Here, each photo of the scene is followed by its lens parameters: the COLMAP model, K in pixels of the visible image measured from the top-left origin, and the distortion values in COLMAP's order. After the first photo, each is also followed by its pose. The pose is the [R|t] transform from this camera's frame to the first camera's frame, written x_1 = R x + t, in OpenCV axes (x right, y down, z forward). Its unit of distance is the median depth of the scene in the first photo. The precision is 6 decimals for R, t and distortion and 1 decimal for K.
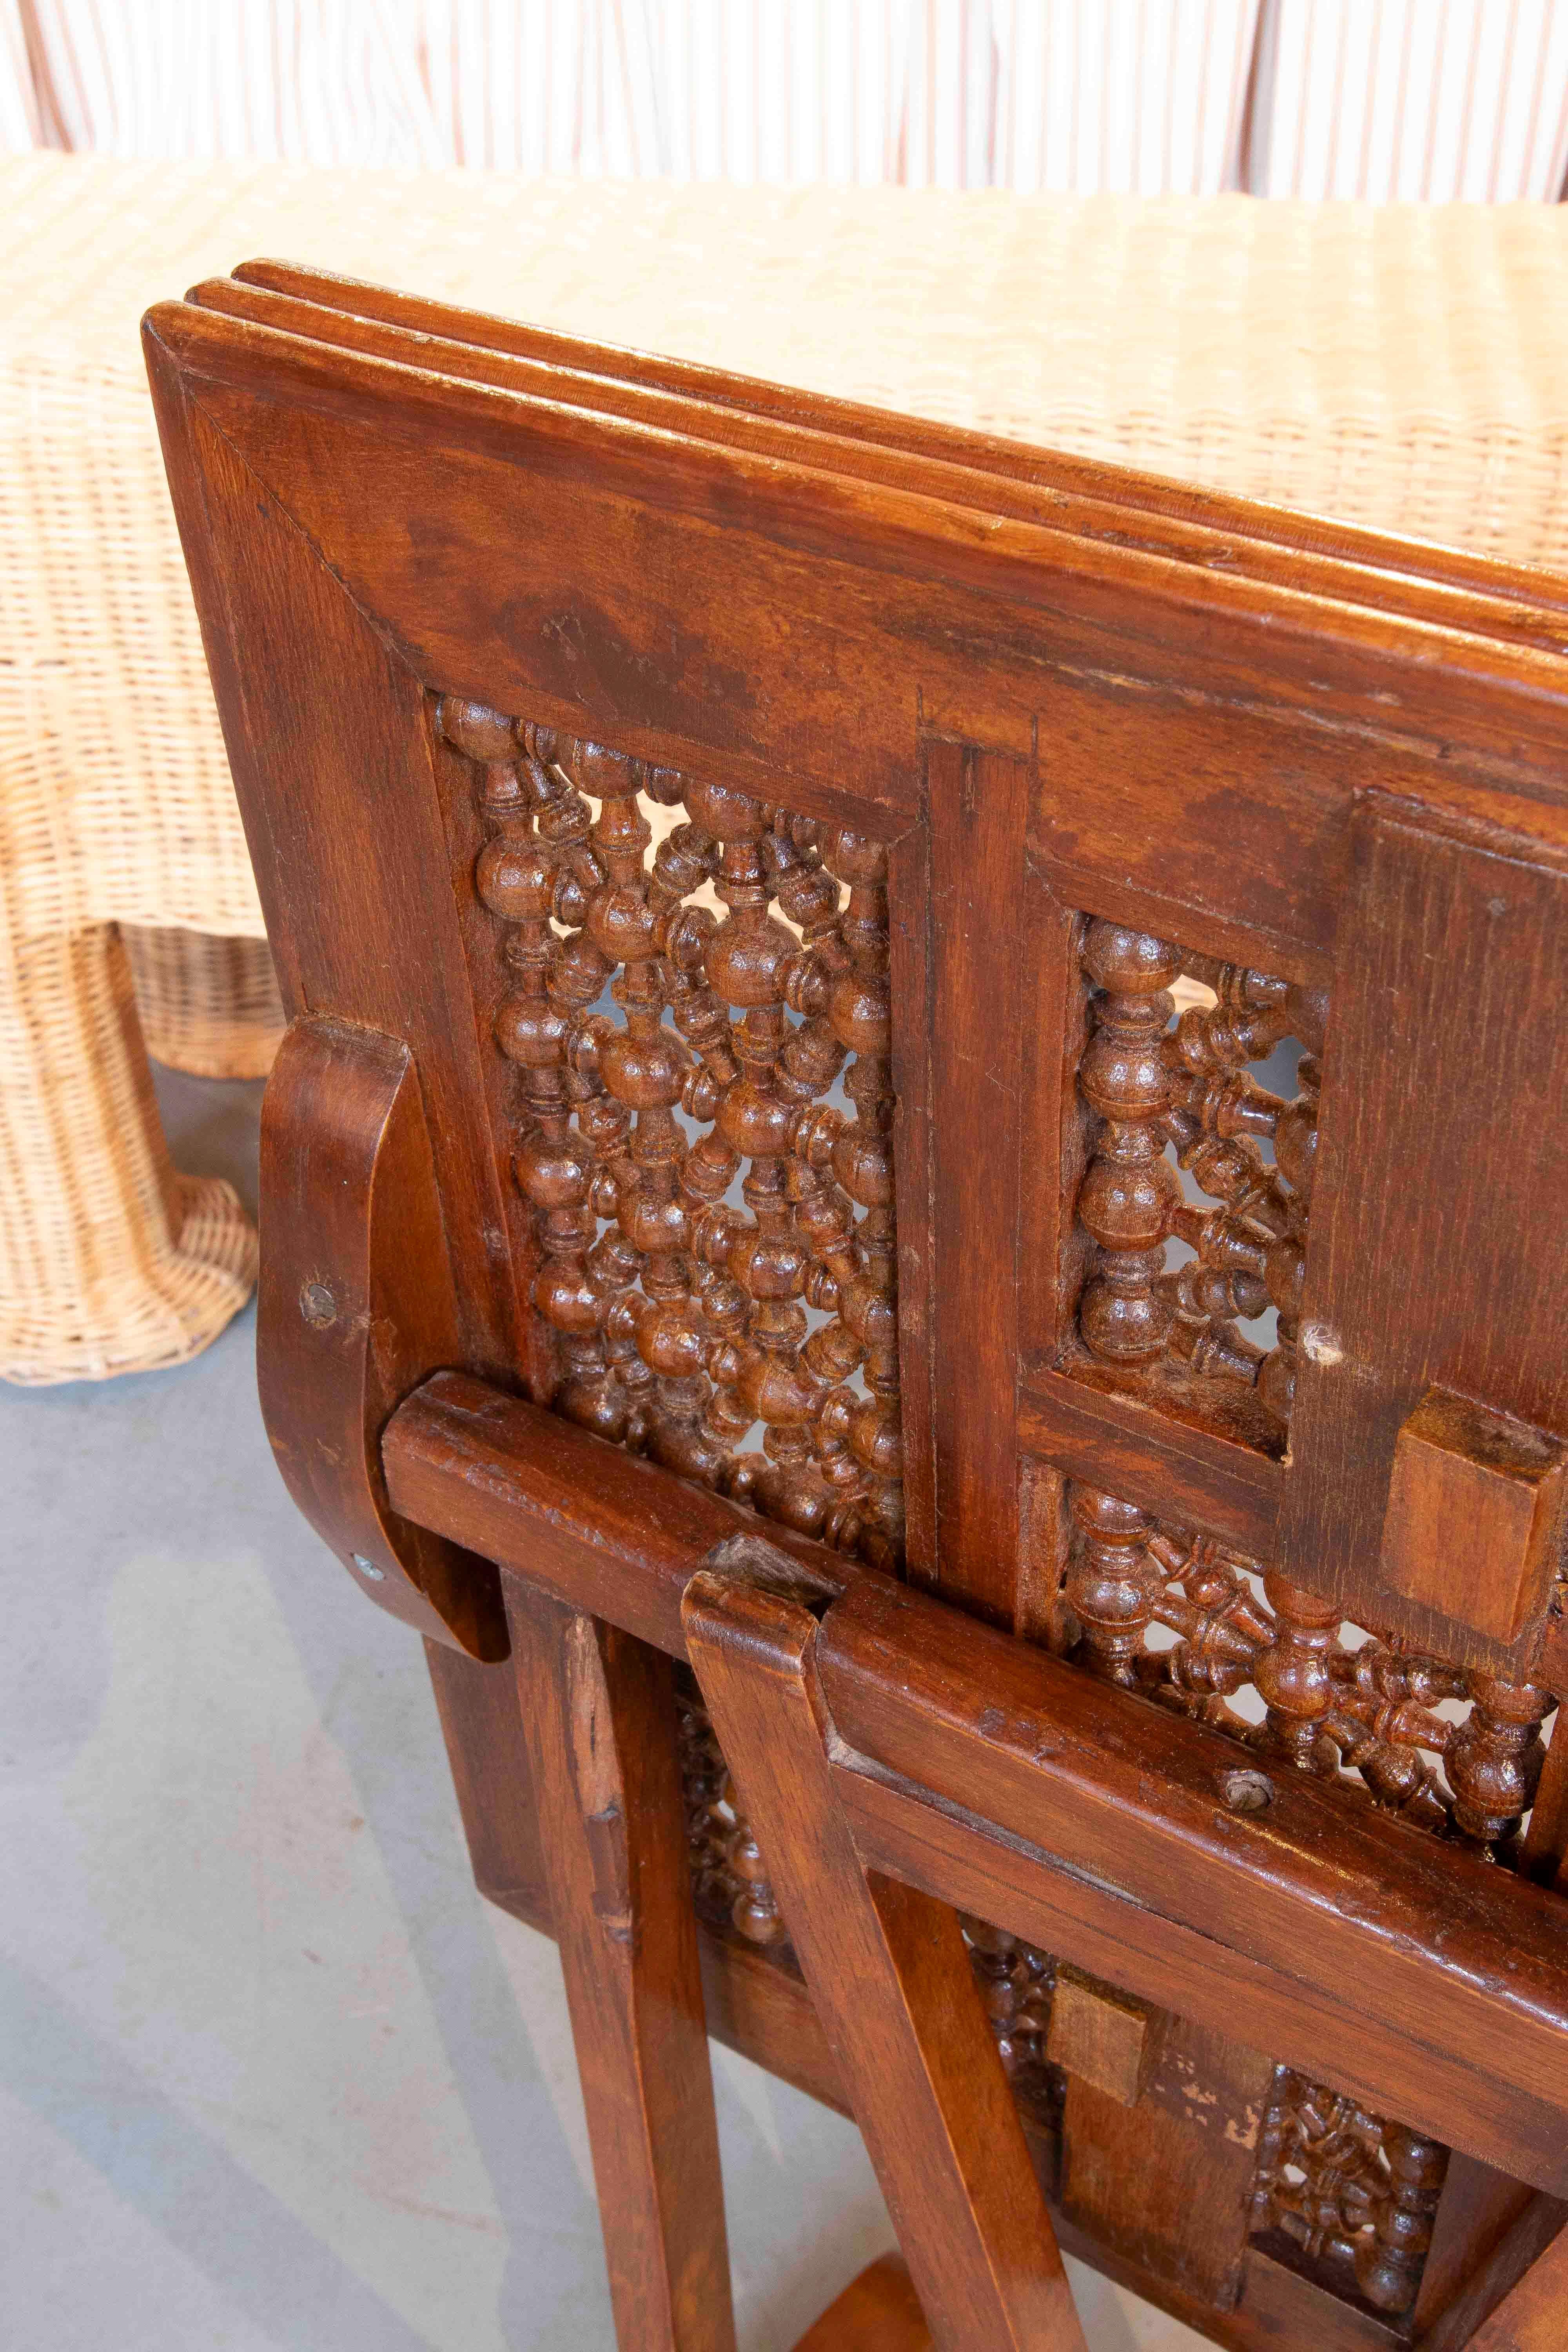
lens RADIAL K [[2545.3, 0, 793.3], [0, 2545.3, 1157.5], [0, 0, 1]] dist [0.005007, 0.000000]
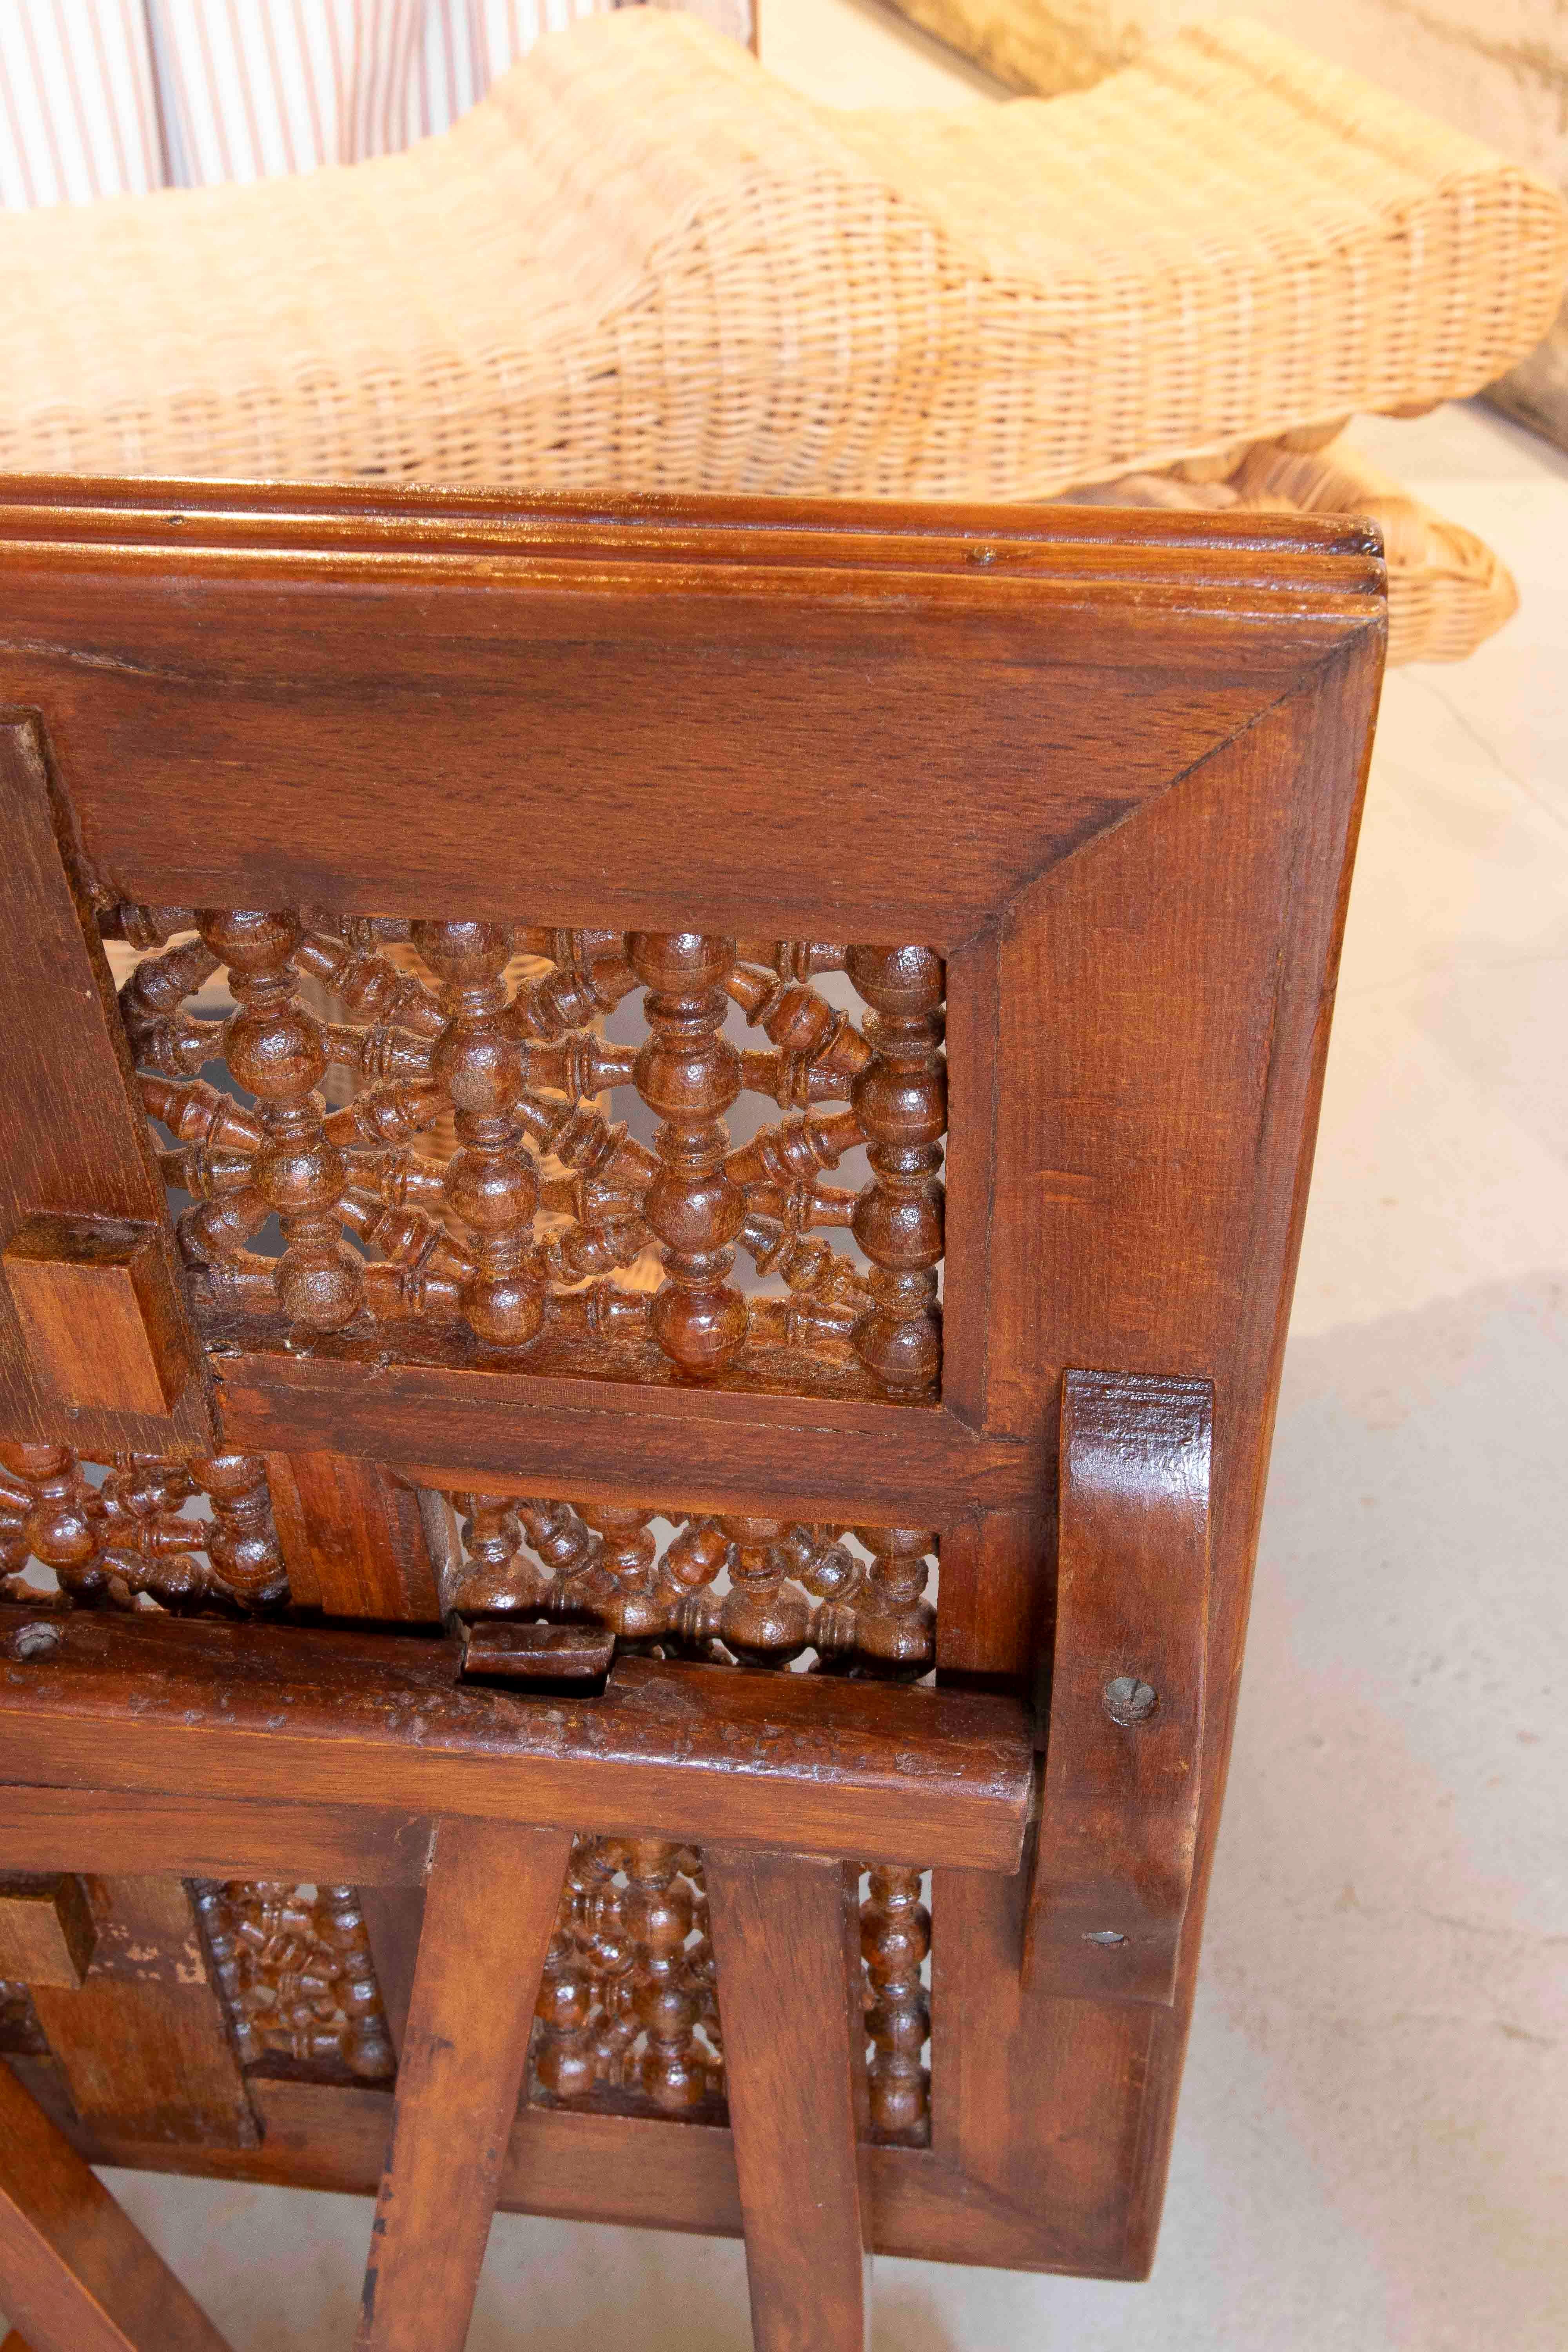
lens RADIAL K [[2552.7, 0, 775.3], [0, 2552.7, 1172.0], [0, 0, 1]] dist [0.005365, 0.000000]
pose [[0.893806, -0.277789, 0.352058, 0.111212], [0.279599, 0.958974, 0.046827, 0.079745], [-0.350622, 0.056581, 0.934806, -0.106743]]
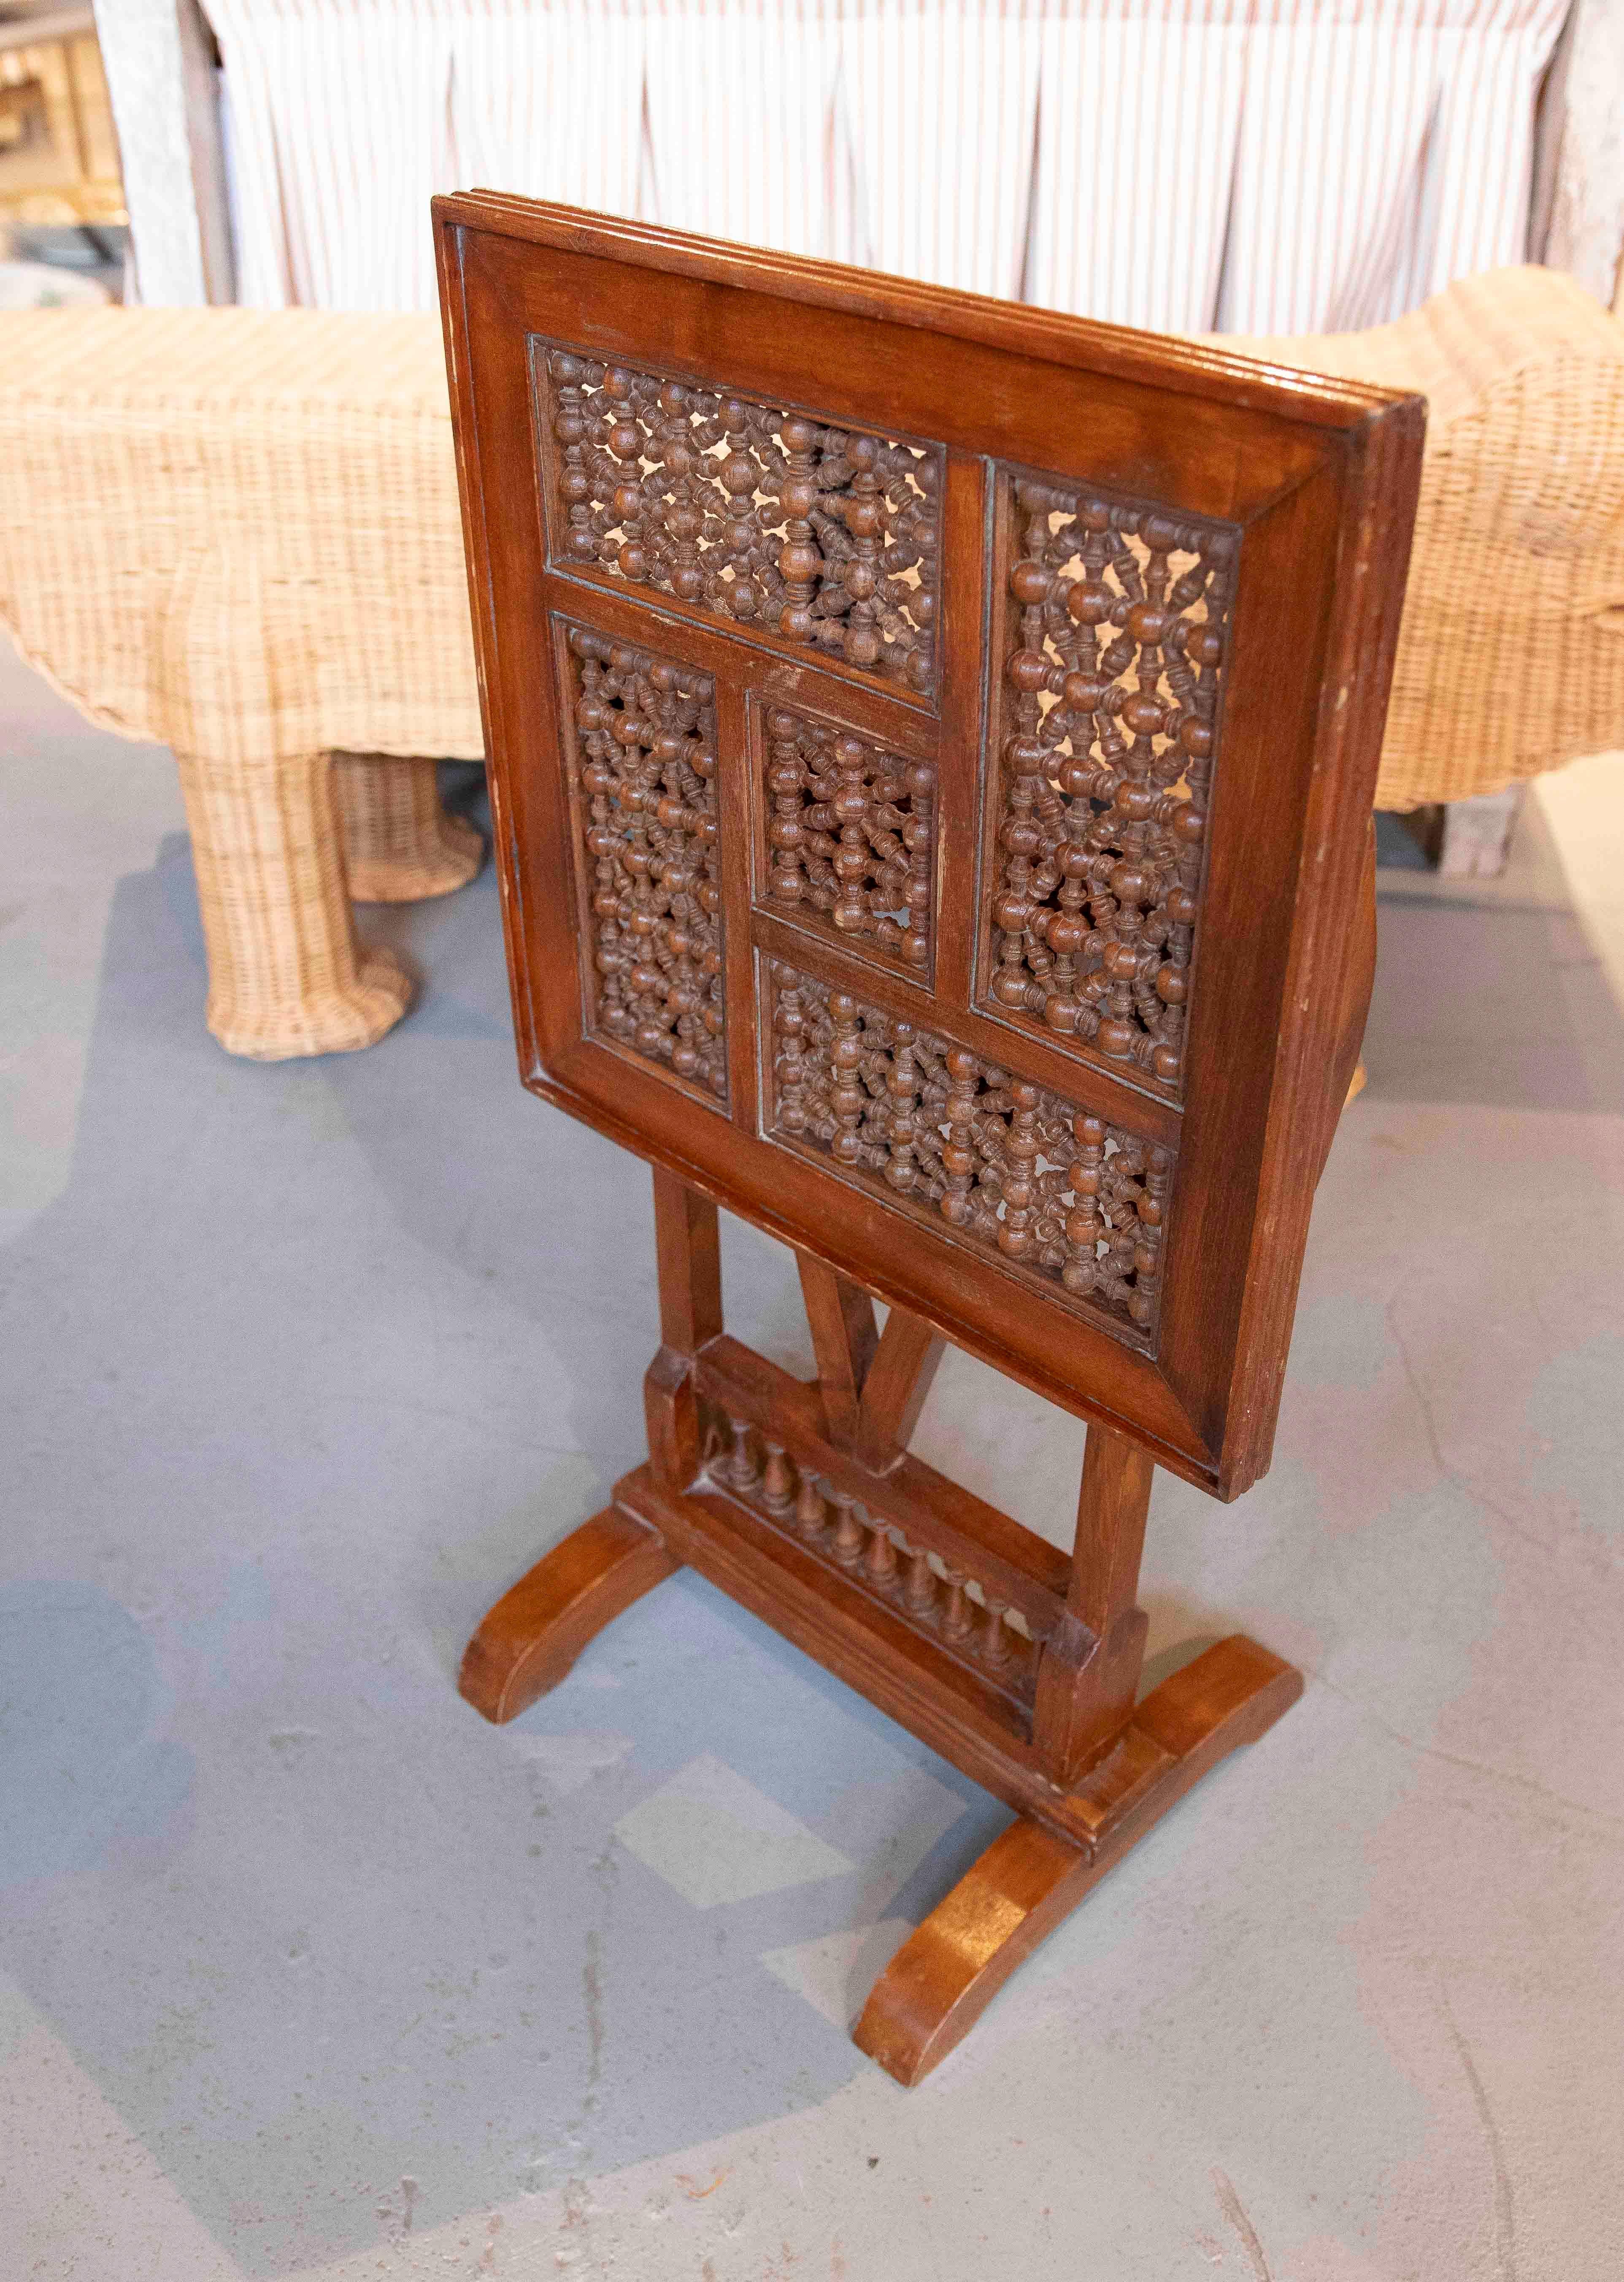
lens RADIAL K [[2112.3, 0, 806.5], [0, 2112.3, 1035.4], [0, 0, 1]] dist [-0.053696, 0.000000]
pose [[0.999220, -0.005777, 0.039054, -0.047672], [0.010017, 0.993963, -0.109254, 0.562904], [-0.038187, 0.109560, 0.993246, -0.766642]]
